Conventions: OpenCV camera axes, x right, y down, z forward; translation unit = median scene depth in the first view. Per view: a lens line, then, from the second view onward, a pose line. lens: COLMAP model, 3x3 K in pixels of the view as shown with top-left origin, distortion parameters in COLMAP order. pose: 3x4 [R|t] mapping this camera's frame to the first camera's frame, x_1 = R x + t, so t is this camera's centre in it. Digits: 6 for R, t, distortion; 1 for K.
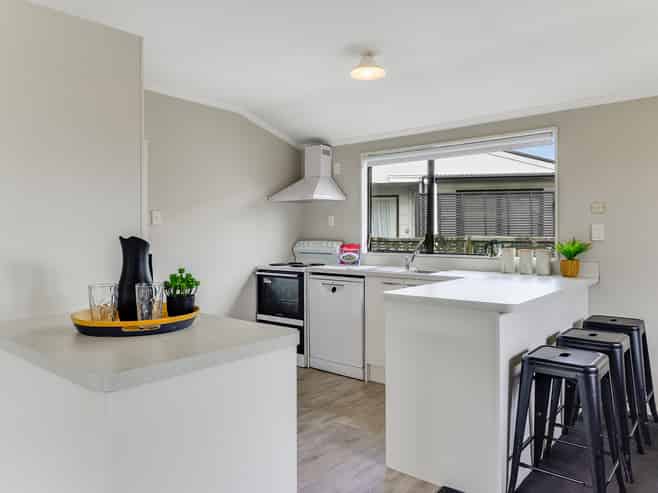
lens RADIAL K [[470.4, 0, 331.9], [0, 470.4, 235.5], [0, 0, 1]] dist [-0.005140, 0.000565]
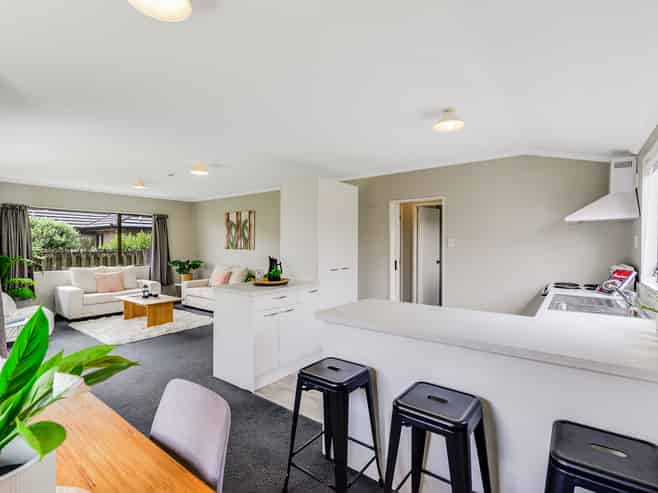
lens RADIAL K [[321.3, 0, 329.0], [0, 321.3, 246.5], [0, 0, 1]] dist [0.000147, -0.000020]
pose [[0.040923, 0.007252, -0.999136, 0.604576], [-0.000821, 0.999974, 0.007224, -0.027271], [0.999162, 0.000525, 0.040928, 0.447211]]
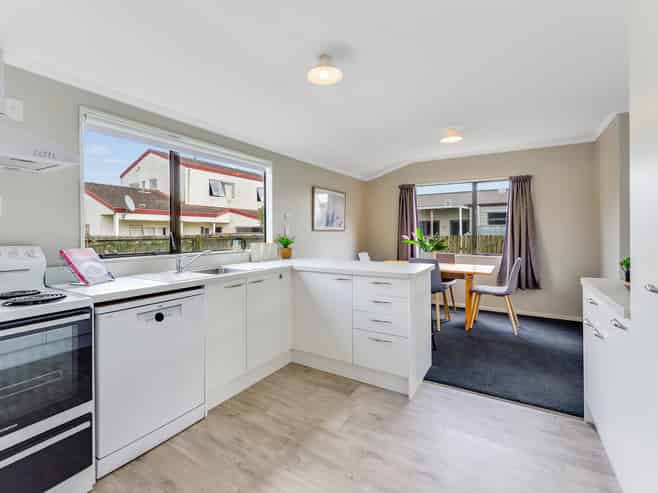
lens RADIAL K [[294.6, 0, 328.0], [0, 294.6, 229.7], [0, 0, 1]] dist [-0.000327, -0.000088]
pose [[-0.134657, 0.003128, 0.990887, -0.389520], [0.003596, 0.999990, -0.002668, -0.003992], [-0.990886, 0.003204, -0.134667, 0.738954]]
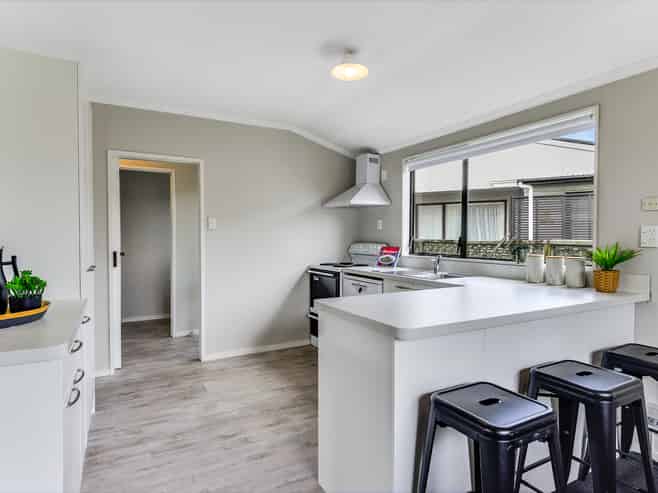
lens RADIAL K [[380.6, 0, 329.0], [0, 380.6, 246.5], [0, 0, 1]] dist [0.001874, 0.000089]
pose [[0.932034, 0.011921, -0.362175, 0.220675], [-0.003179, 0.999689, 0.024723, -0.002586], [0.362357, -0.021891, 0.931782, 0.165222]]
